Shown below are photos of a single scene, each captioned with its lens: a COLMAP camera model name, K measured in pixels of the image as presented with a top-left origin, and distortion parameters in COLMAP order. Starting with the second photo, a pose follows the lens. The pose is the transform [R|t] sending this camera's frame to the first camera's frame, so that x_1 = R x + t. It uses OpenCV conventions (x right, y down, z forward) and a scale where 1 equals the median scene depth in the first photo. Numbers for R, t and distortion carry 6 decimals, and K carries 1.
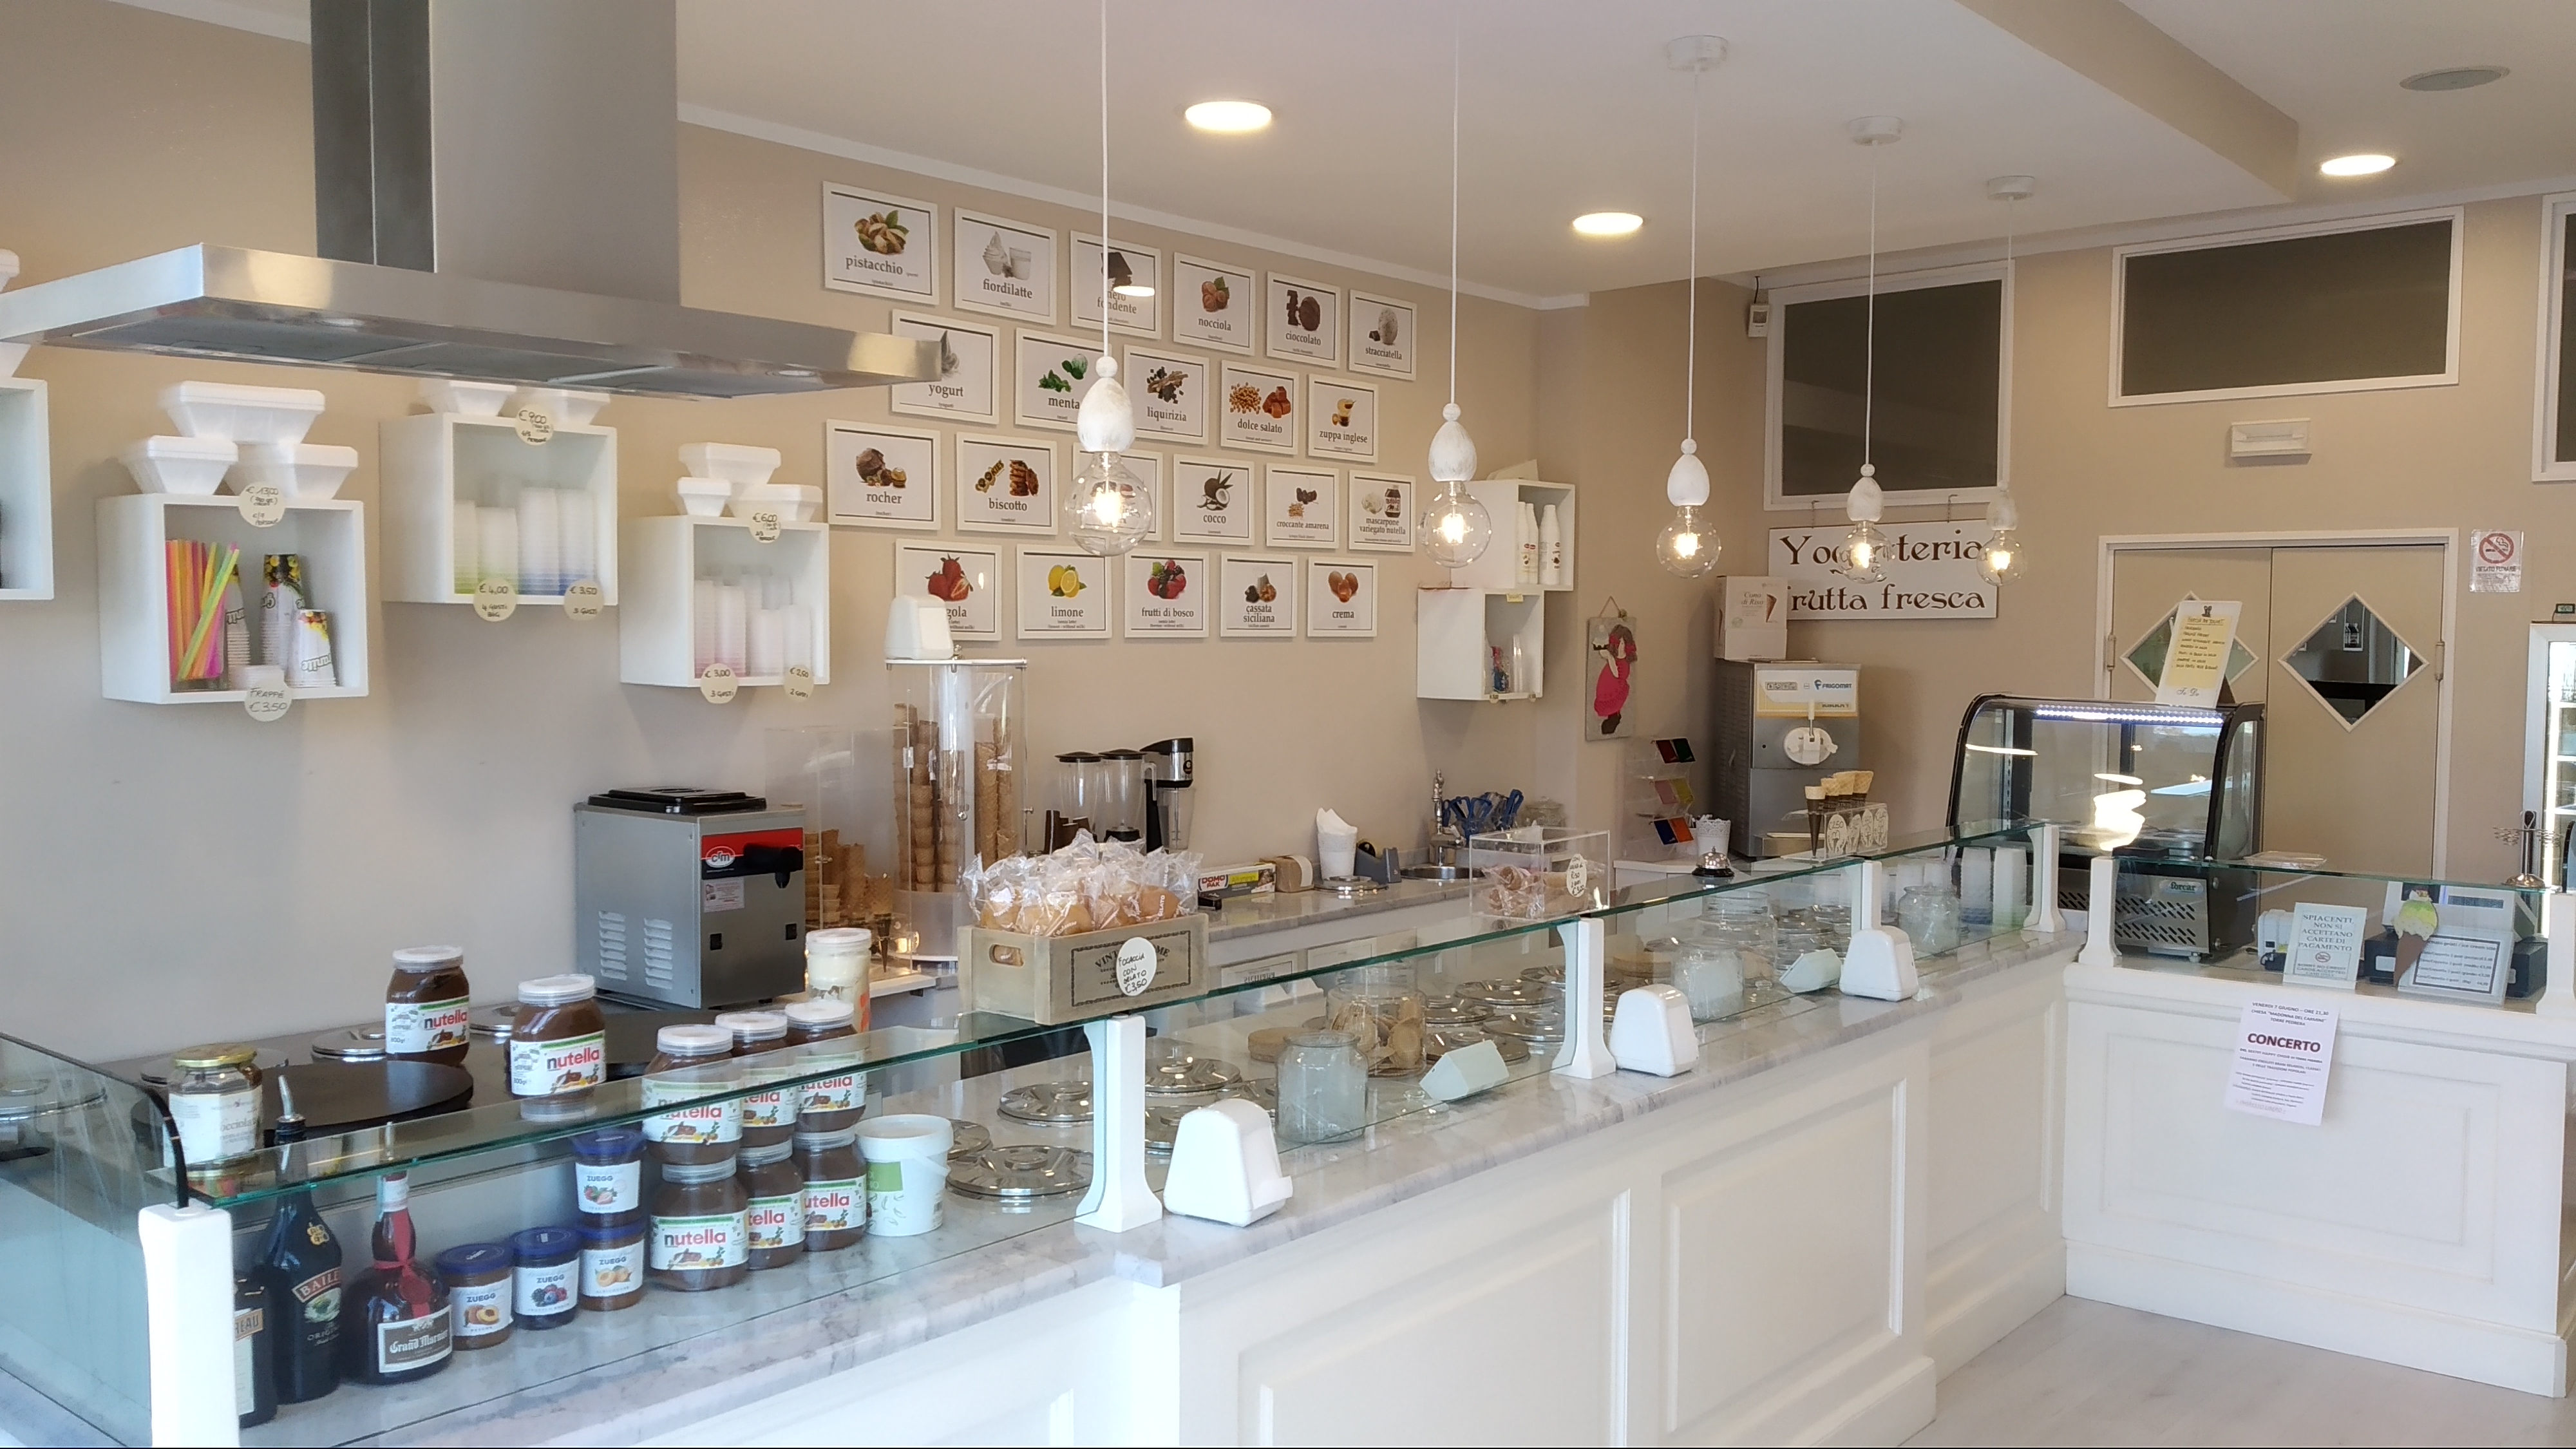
lens RADIAL K [[2001.7, 0, 1288.0], [0, 2001.7, 724.5], [0, 0, 1]] dist [0.108495, -0.228177]
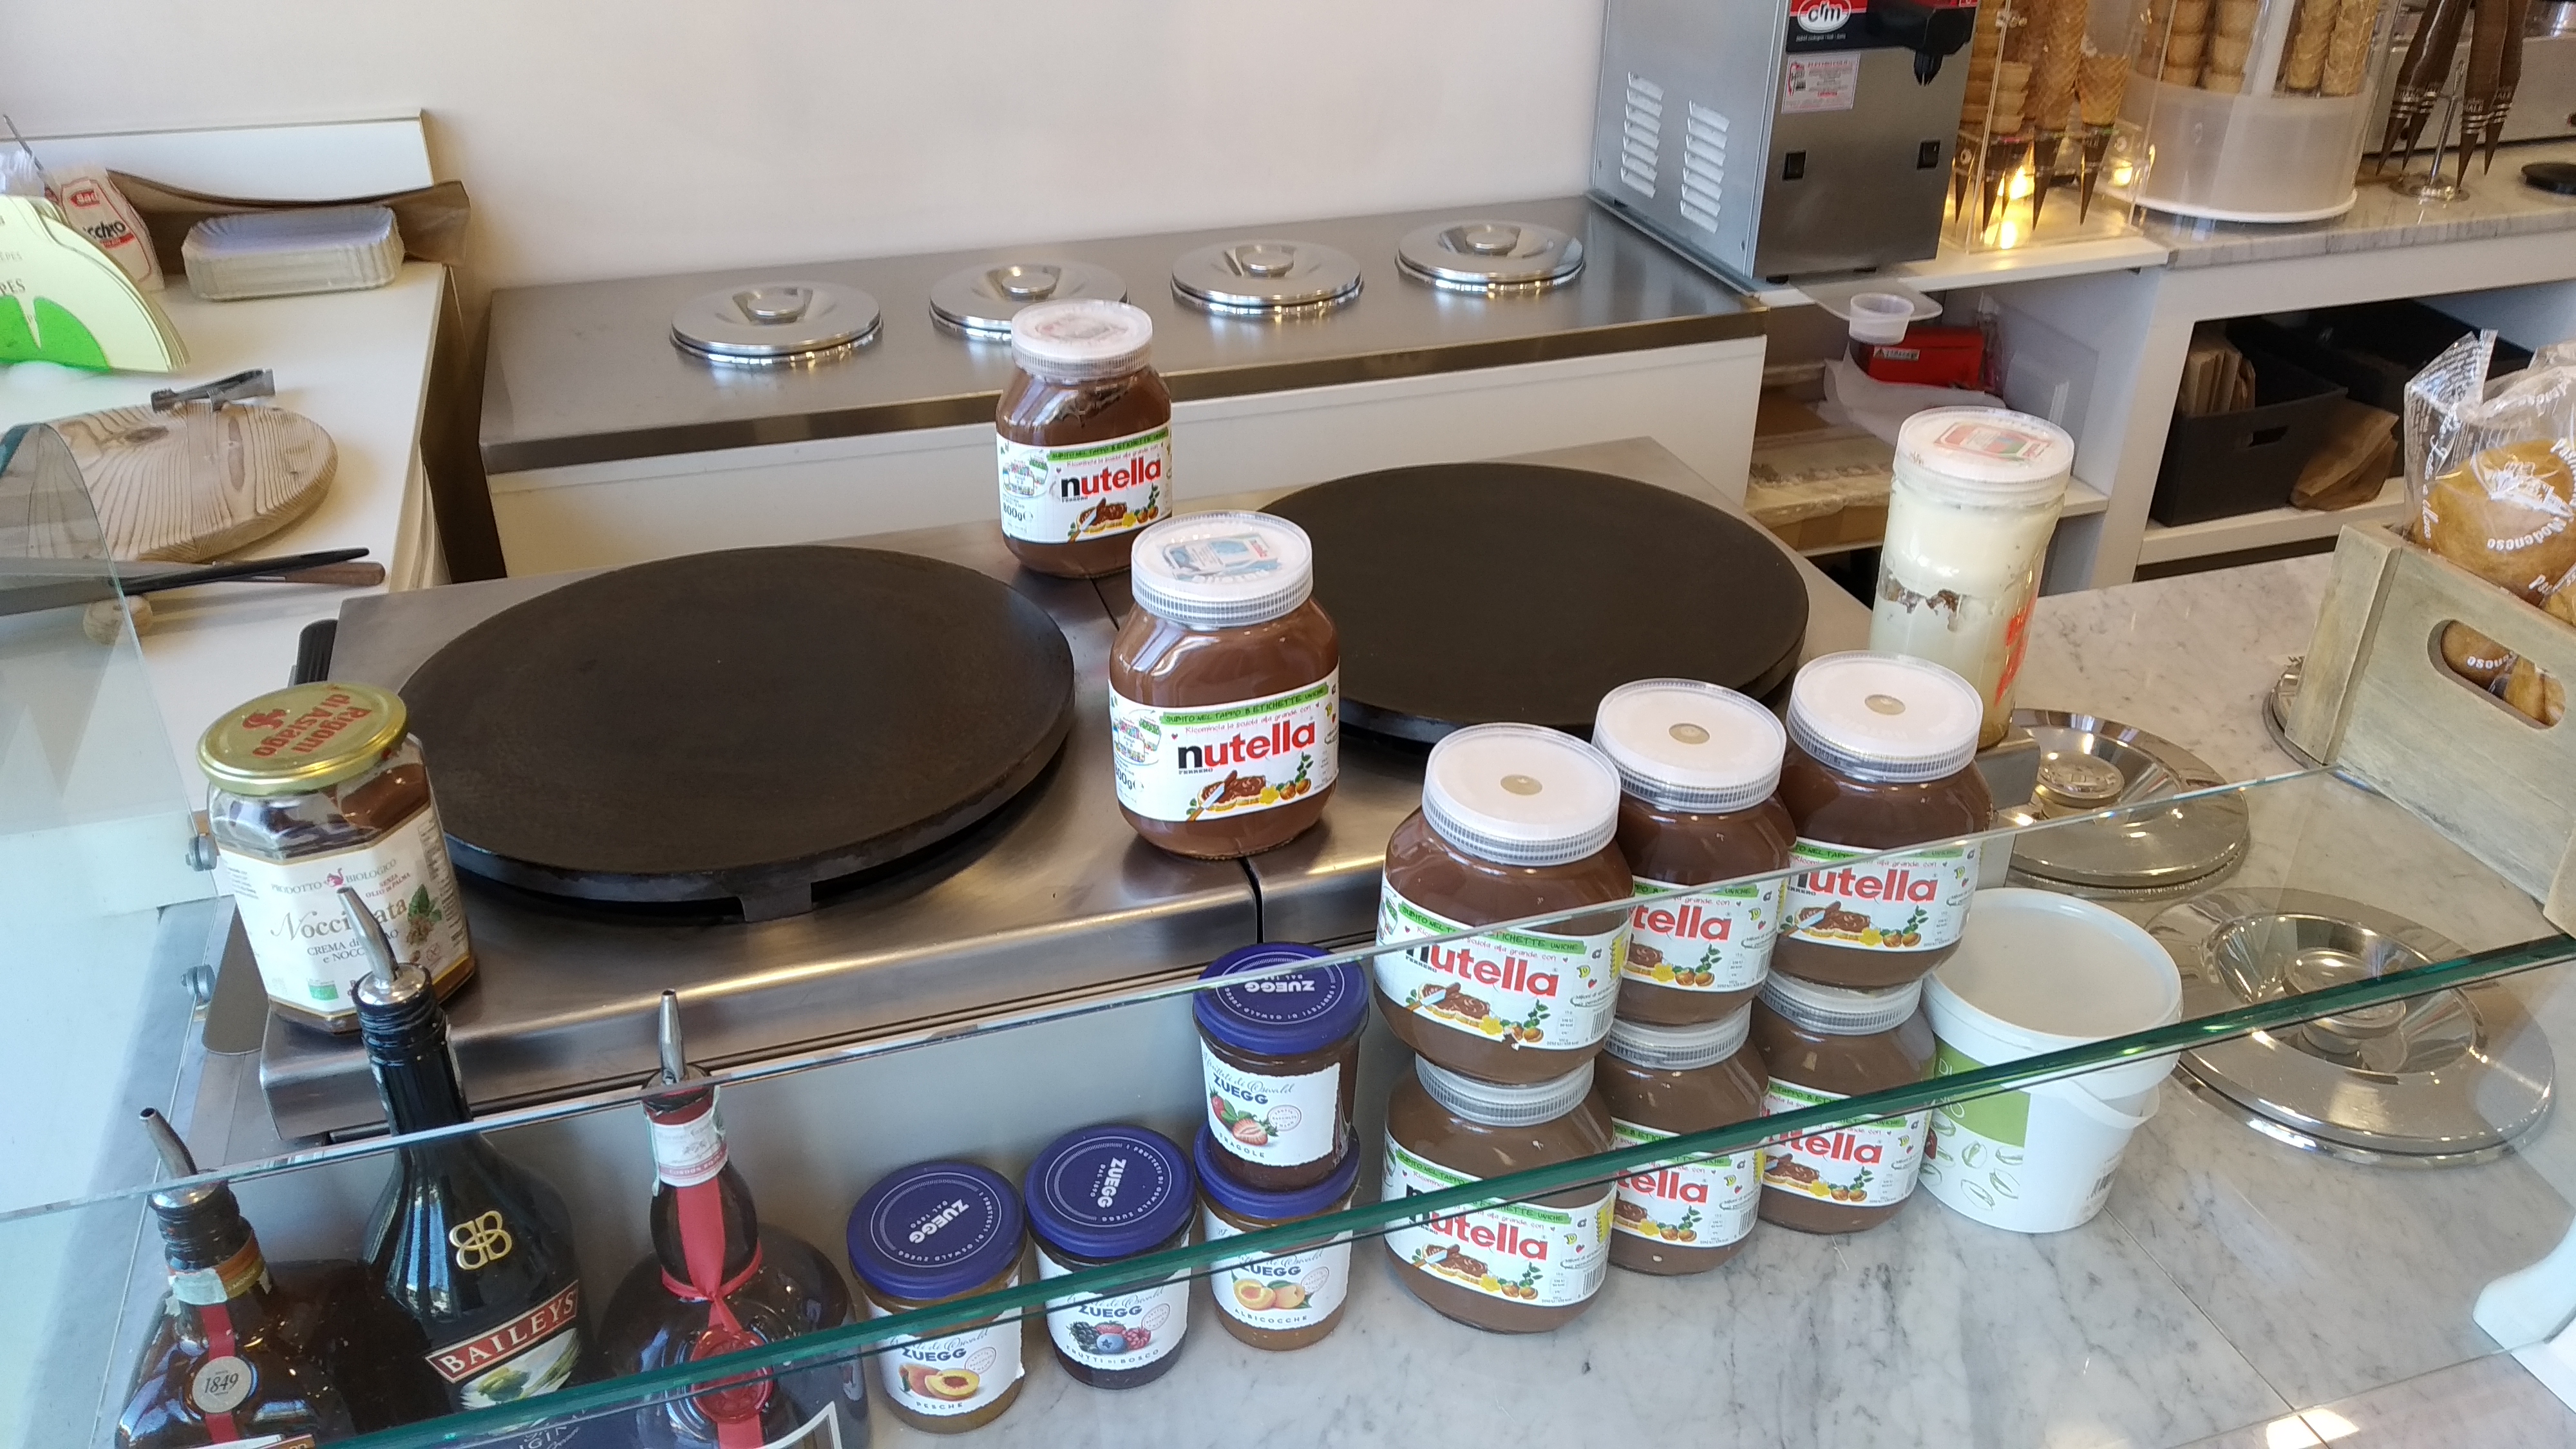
lens RADIAL K [[2001.7, 0, 1288.0], [0, 2001.7, 724.5], [0, 0, 1]] dist [0.108495, -0.228177]
pose [[0.849146, 0.265838, -0.456378, -0.099486], [-0.031051, 0.887727, 0.459323, -0.012789], [0.527245, -0.375861, 0.762064, 0.422355]]
